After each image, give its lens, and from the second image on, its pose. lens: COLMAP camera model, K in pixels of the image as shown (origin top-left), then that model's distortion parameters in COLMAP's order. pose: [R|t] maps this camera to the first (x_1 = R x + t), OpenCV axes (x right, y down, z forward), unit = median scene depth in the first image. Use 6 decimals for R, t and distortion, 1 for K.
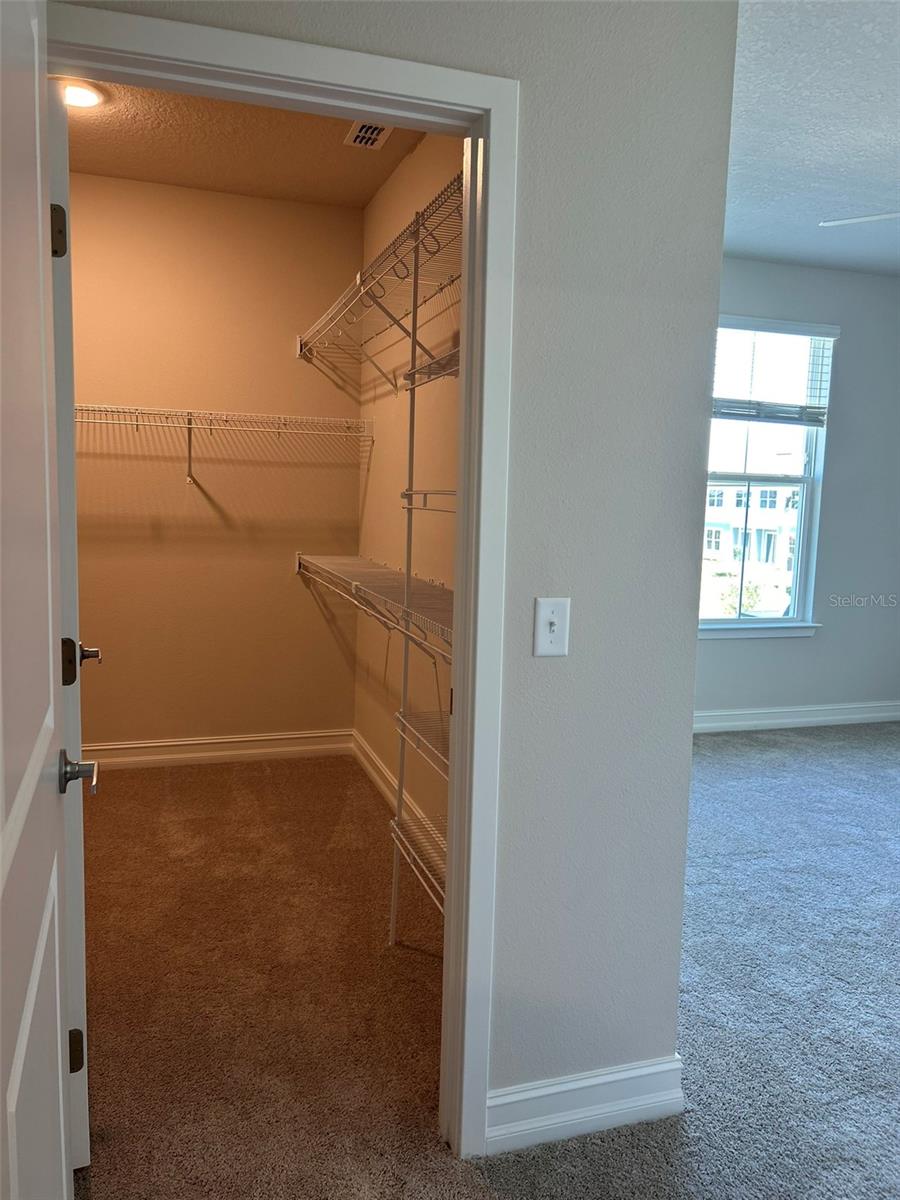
lens RADIAL K [[898.6, 0, 453.5], [0, 898.6, 597.7], [0, 0, 1]] dist [0.037631, -0.046831]
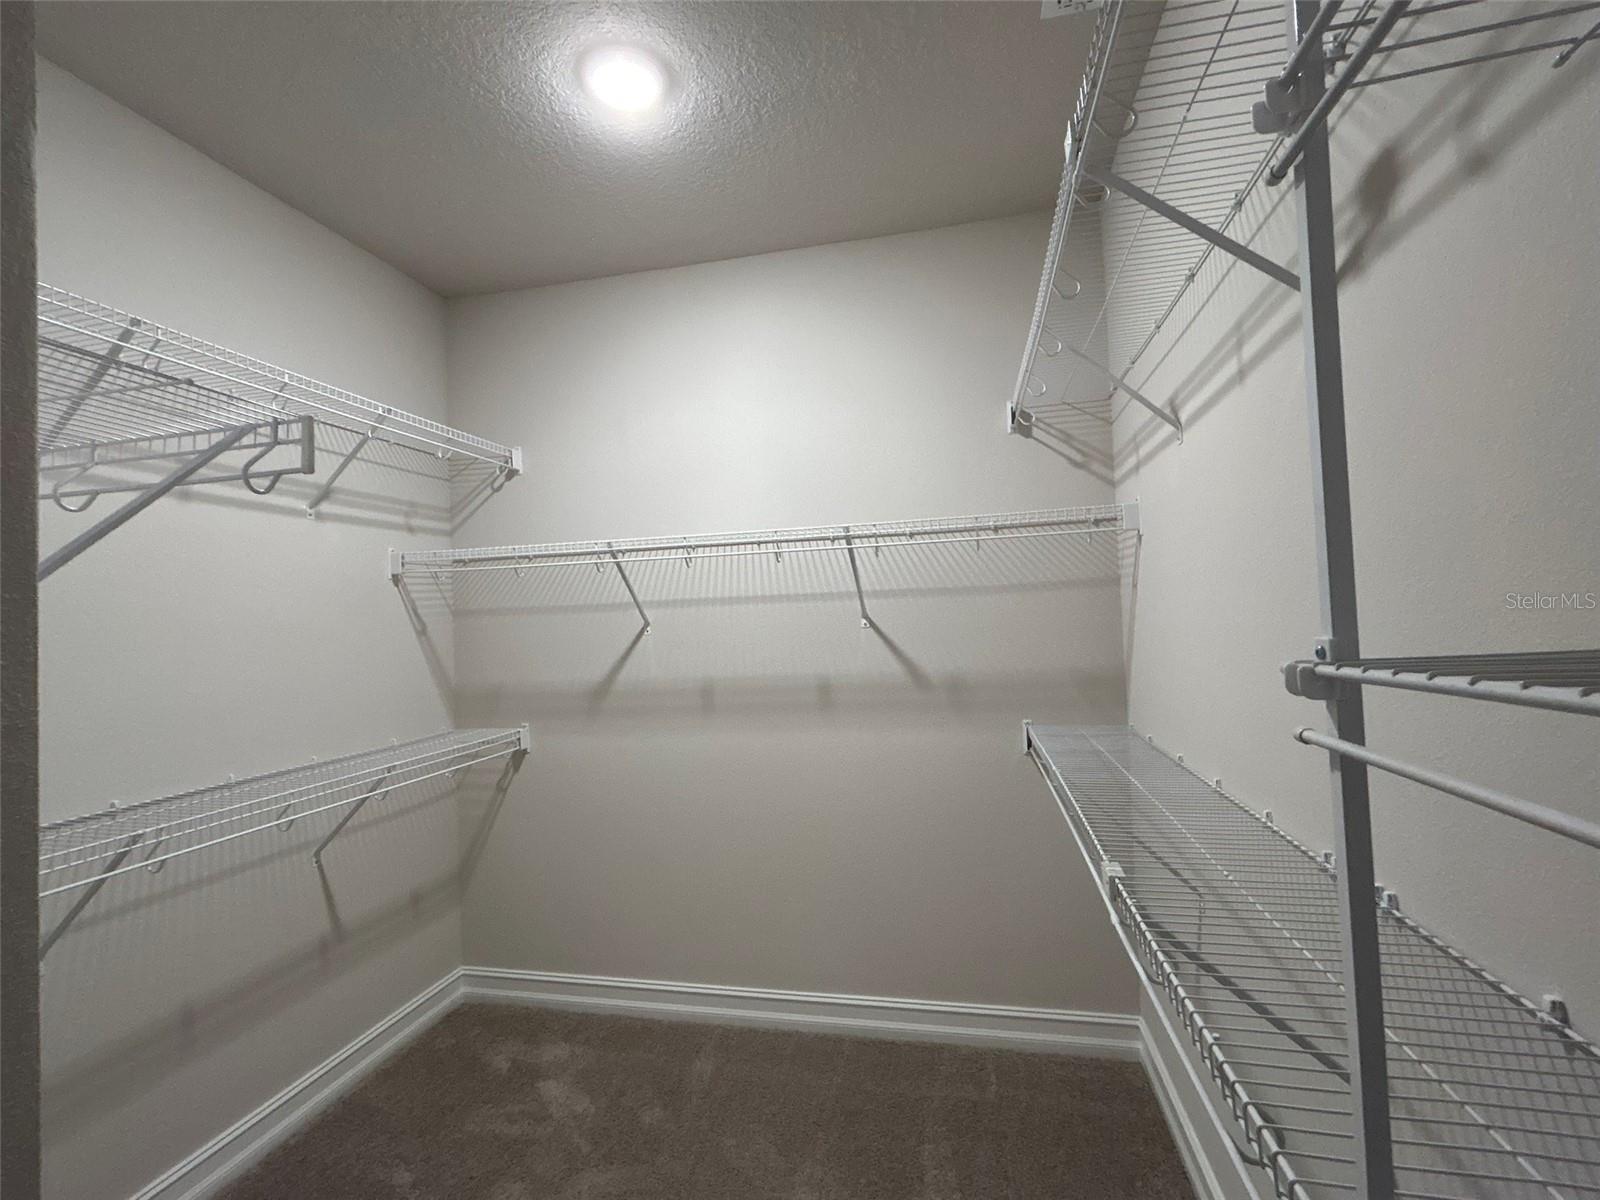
lens RADIAL K [[721.9, 0, 806.3], [0, 721.9, 603.1], [0, 0, 1]] dist [-0.001016, -0.000075]
pose [[0.861266, -0.078444, -0.502063, -0.042719], [0.011257, 0.990716, -0.135482, -0.068101], [0.508030, 0.111034, 0.854153, 0.480724]]
